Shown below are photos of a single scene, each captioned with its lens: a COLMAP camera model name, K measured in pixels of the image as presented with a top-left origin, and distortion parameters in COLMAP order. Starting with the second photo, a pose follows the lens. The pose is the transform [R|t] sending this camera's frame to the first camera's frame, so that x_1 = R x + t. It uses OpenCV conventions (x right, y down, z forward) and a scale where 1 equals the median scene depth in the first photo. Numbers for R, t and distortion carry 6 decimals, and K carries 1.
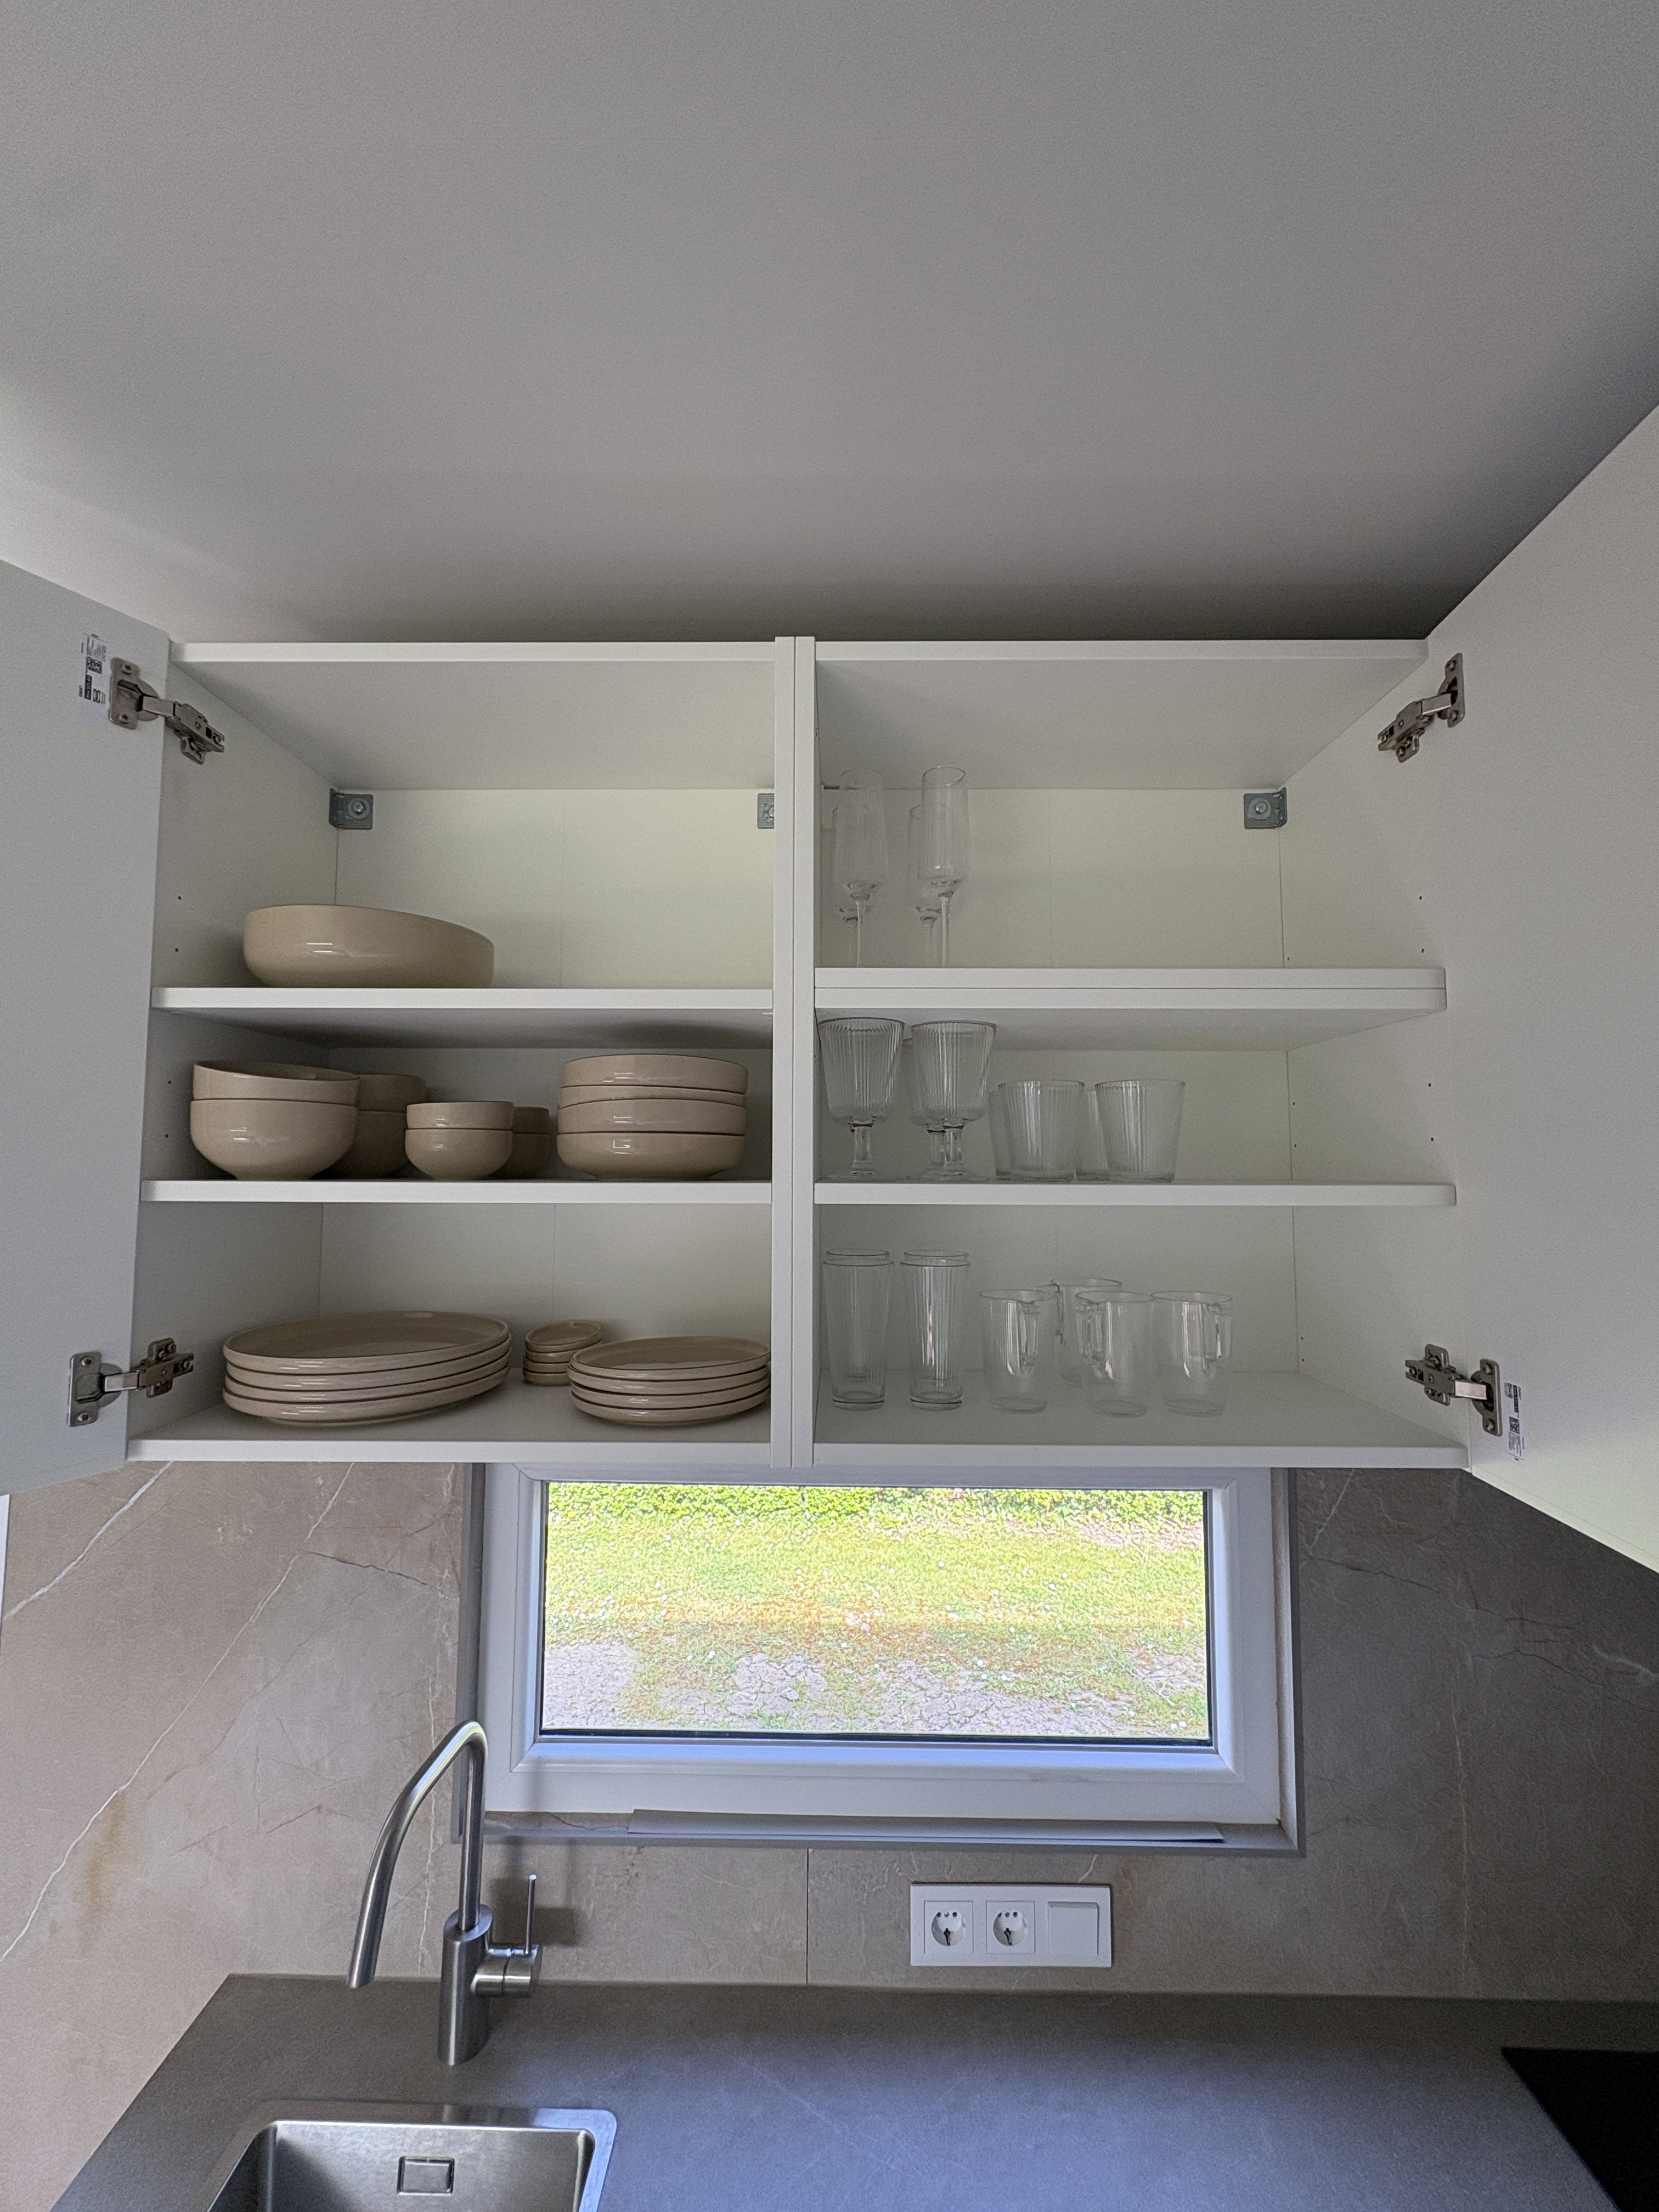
lens RADIAL K [[879.7, 0, 835.6], [0, 879.7, 1101.3], [0, 0, 1]] dist [-0.000079, 0.000563]
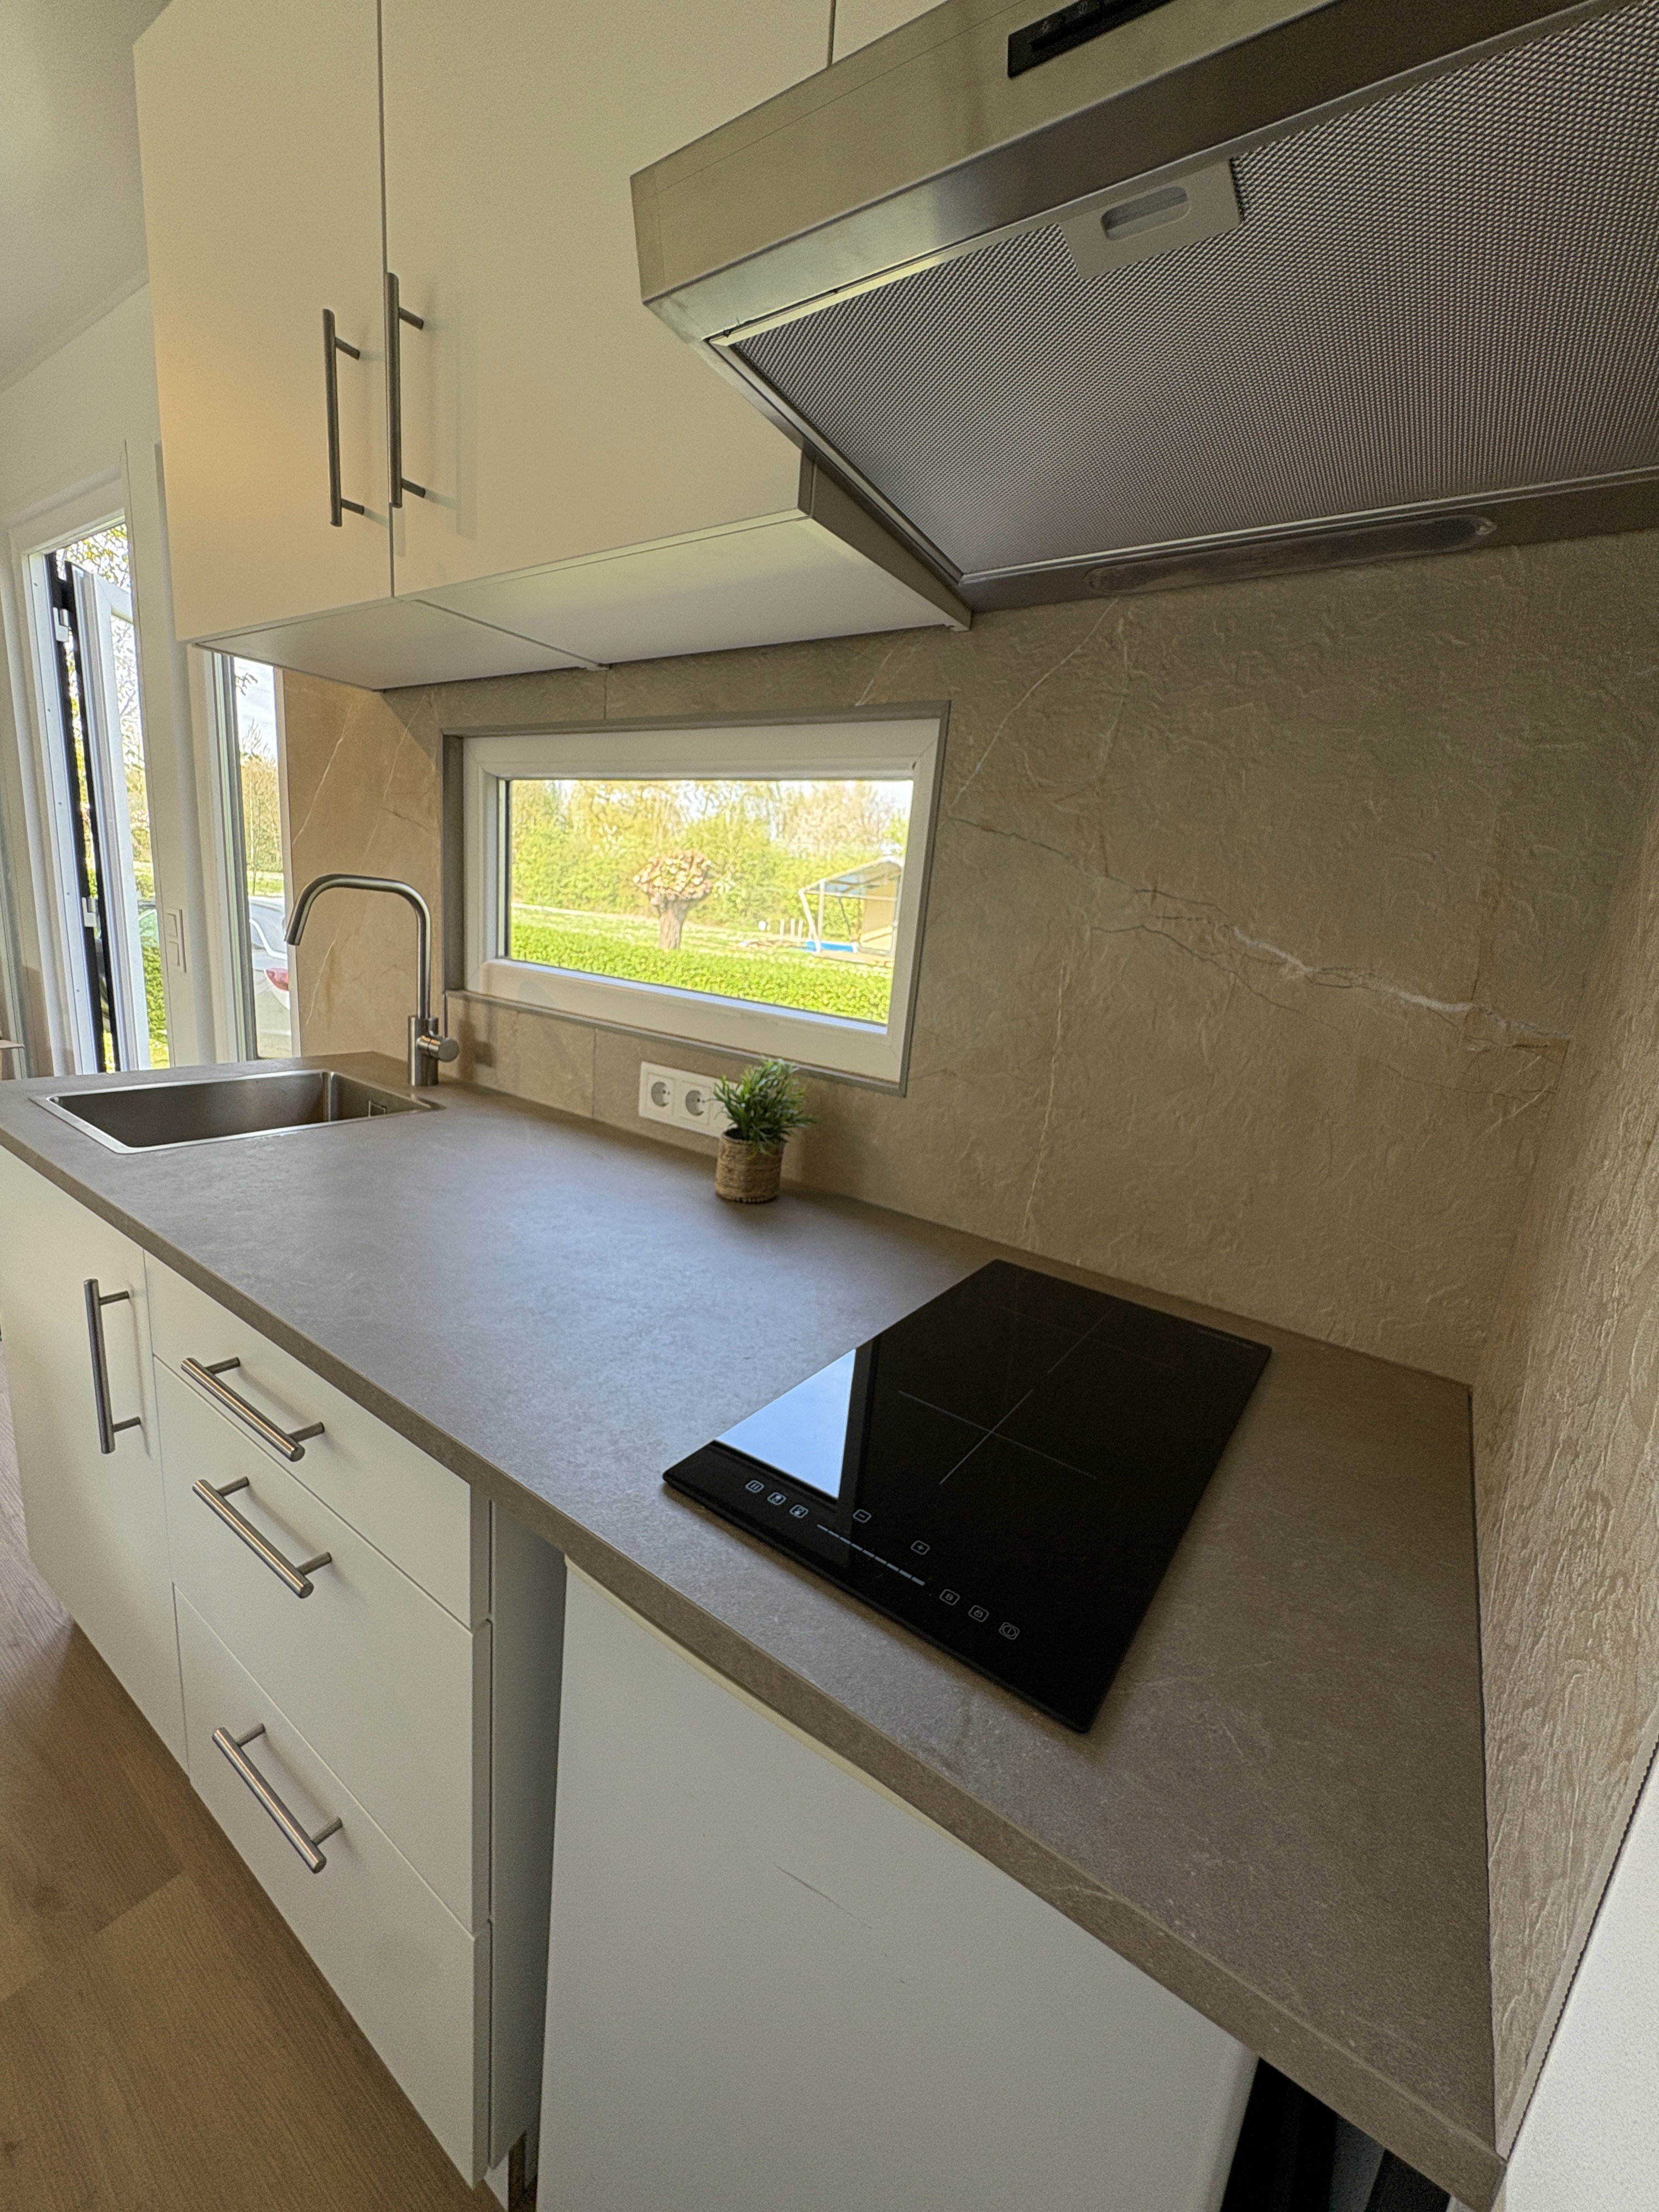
lens RADIAL K [[879.7, 0, 828.4], [0, 879.7, 1112.1], [0, 0, 1]] dist [-0.000079, 0.000563]
pose [[0.826642, 0.193369, -0.528461, 1.018953], [-0.047268, 0.959647, 0.277205, 0.574122], [0.560739, -0.204170, 0.802425, 0.074427]]
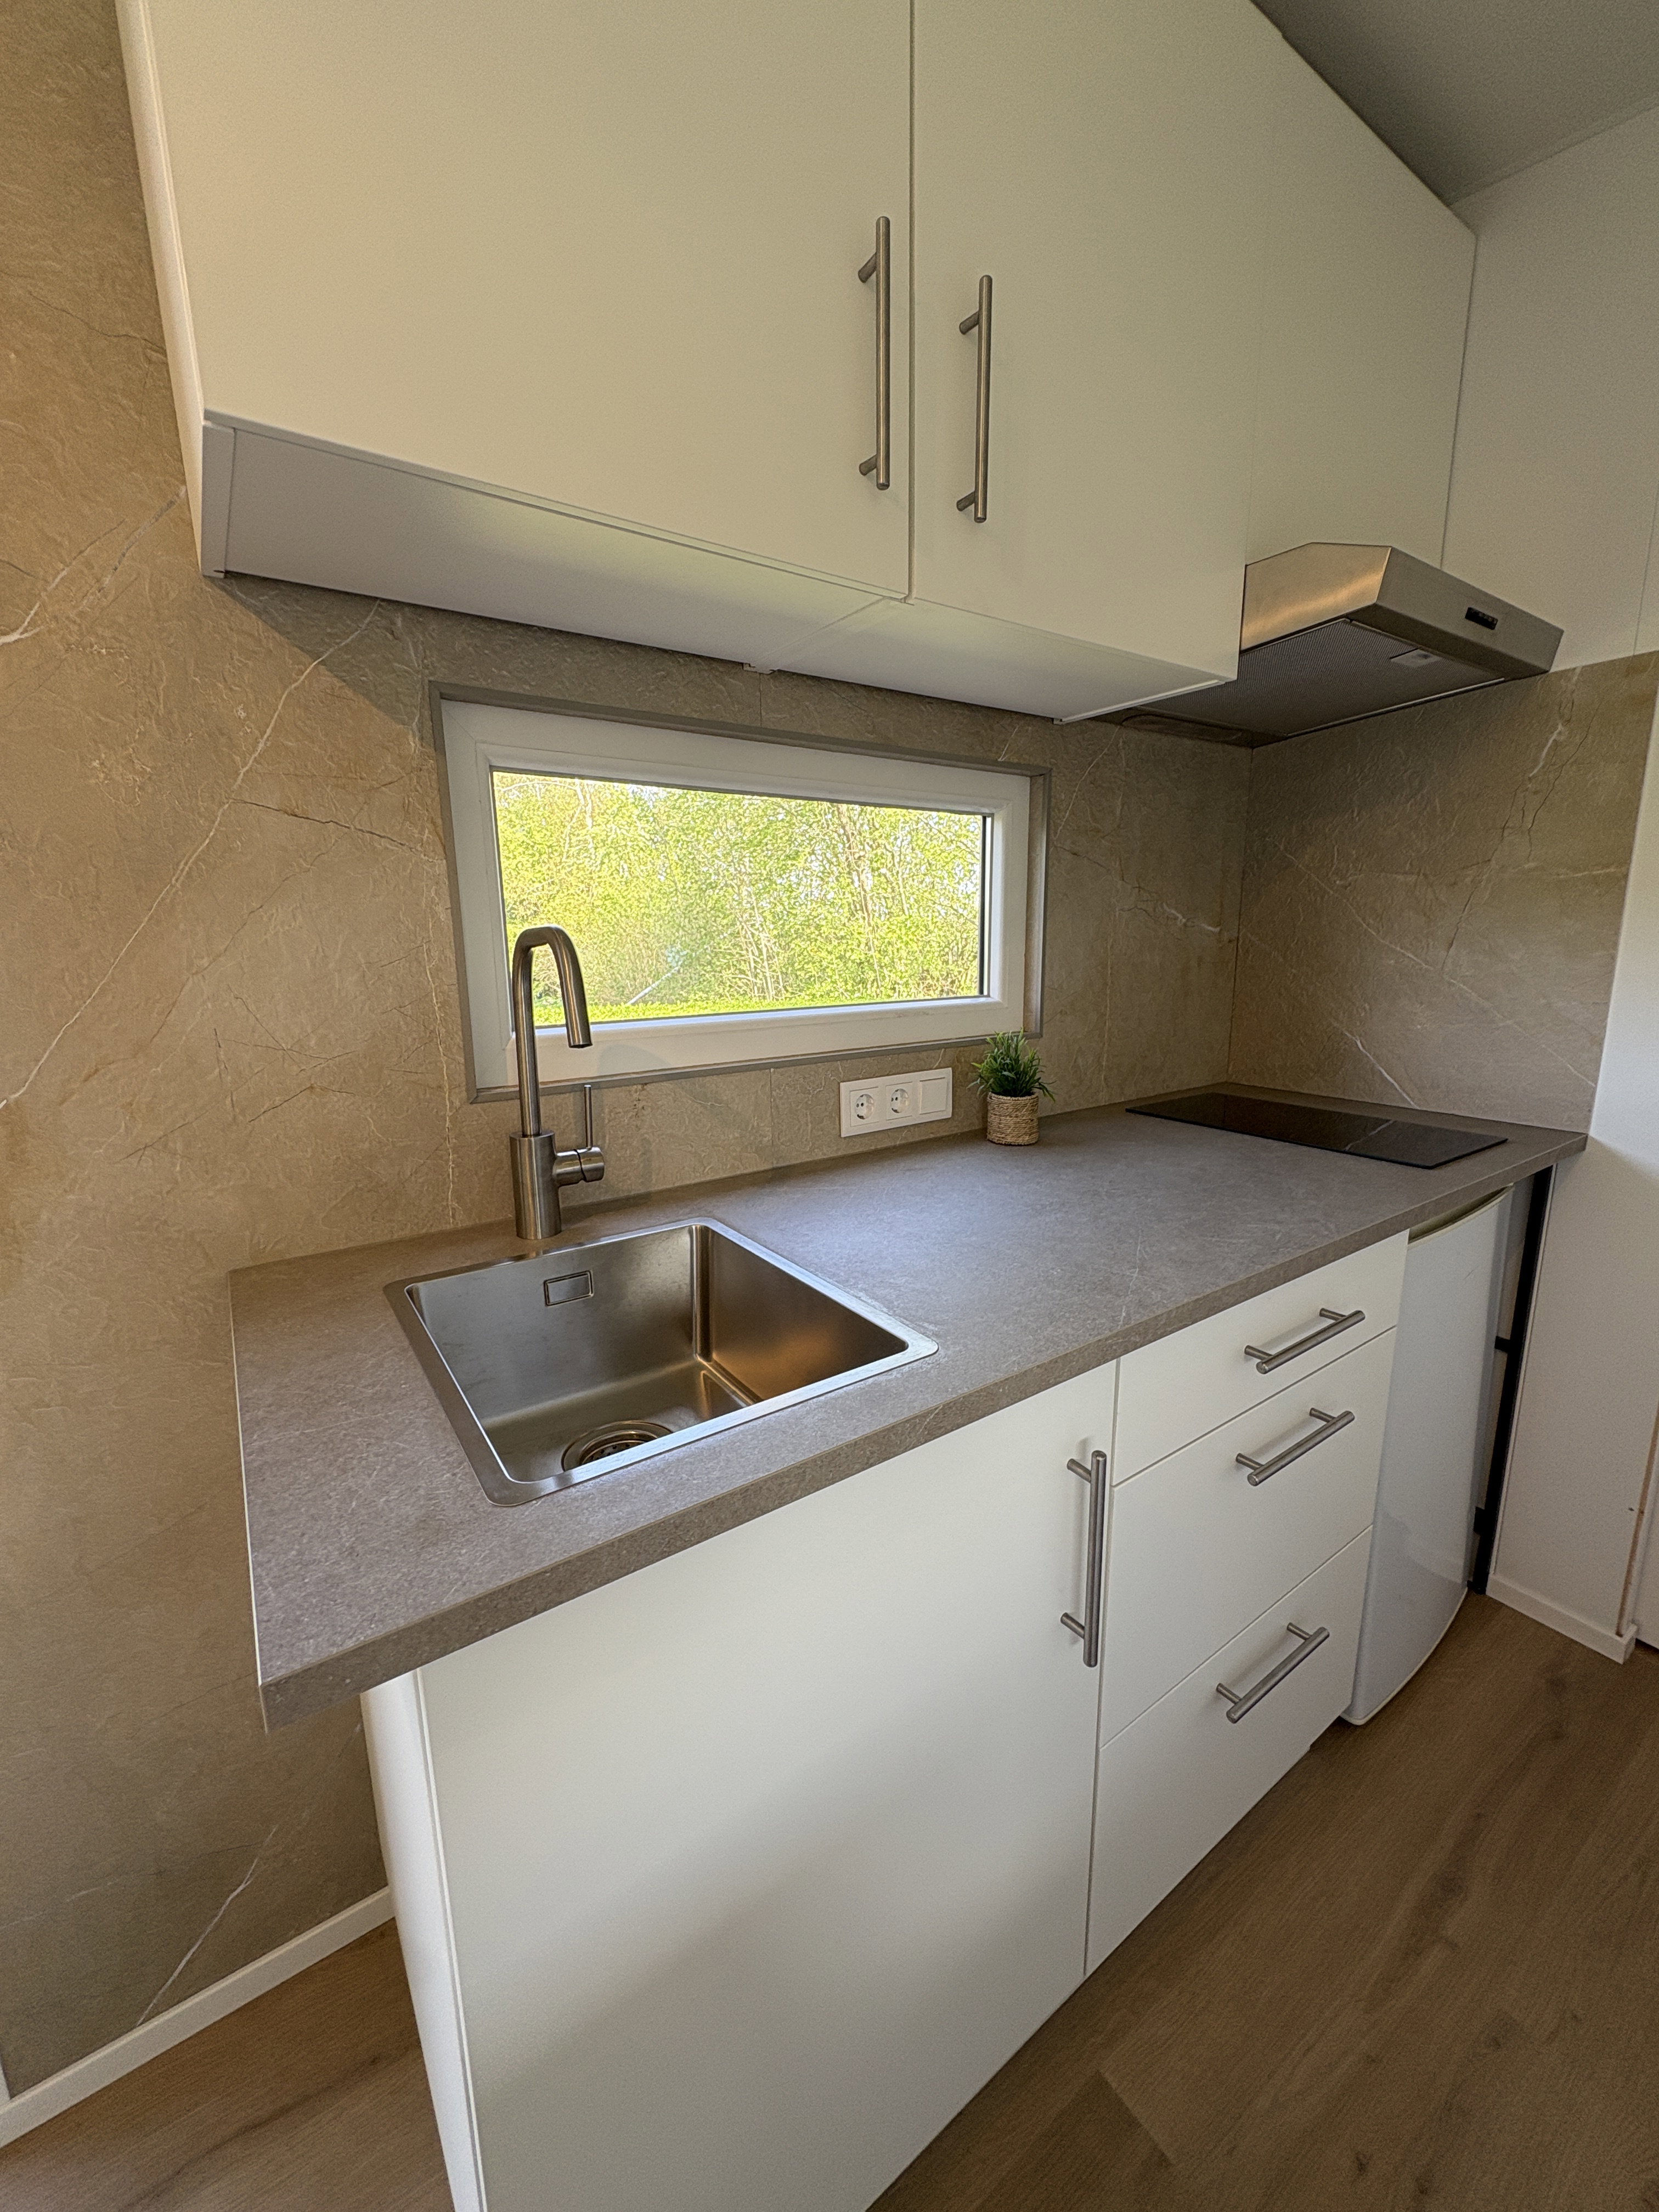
lens RADIAL K [[879.7, 0, 830.5], [0, 879.7, 1108.7], [0, 0, 1]] dist [-0.000079, 0.000563]
pose [[0.809655, -0.133229, 0.571585, -0.678801], [-0.022548, 0.966114, 0.257129, 0.580438], [-0.586473, -0.221074, 0.779215, -0.029678]]
